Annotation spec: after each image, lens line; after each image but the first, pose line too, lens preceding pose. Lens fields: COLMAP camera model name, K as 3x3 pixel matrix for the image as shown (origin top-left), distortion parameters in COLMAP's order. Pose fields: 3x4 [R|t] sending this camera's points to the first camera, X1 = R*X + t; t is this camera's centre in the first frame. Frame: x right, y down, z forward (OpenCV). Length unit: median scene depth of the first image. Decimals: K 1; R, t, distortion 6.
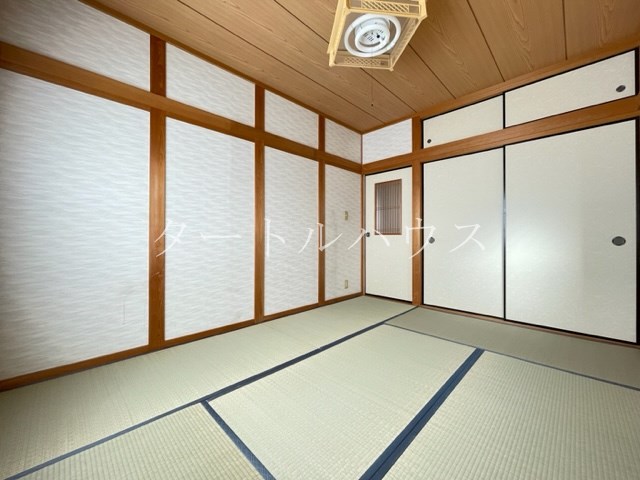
lens RADIAL K [[259.9, 0, 316.8], [0, 259.9, 236.9], [0, 0, 1]] dist [-0.002565, 0.000029]
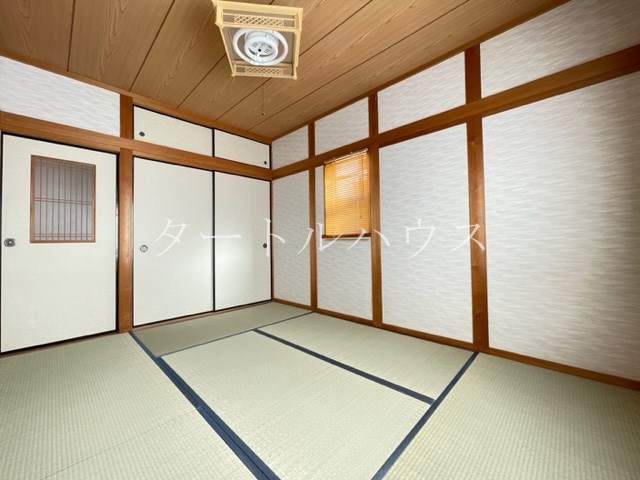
lens RADIAL K [[259.9, 0, 316.8], [0, 259.9, 236.9], [0, 0, 1]] dist [-0.002565, 0.000029]
pose [[-0.012045, 0.025455, 0.999603, -0.411934], [0.012350, 0.999603, -0.025306, 0.002057], [-0.999851, 0.012041, -0.012355, 0.415806]]
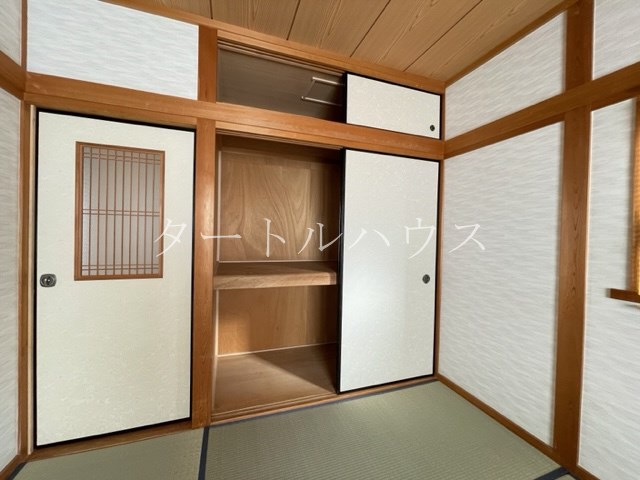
lens RADIAL K [[259.9, 0, 316.8], [0, 259.9, 236.9], [0, 0, 1]] dist [-0.002565, 0.000029]
pose [[0.433927, -0.004092, 0.900939, 0.043096], [-0.026961, 0.999483, 0.017525, -0.096856], [-0.900544, -0.031895, 0.433592, 0.597435]]
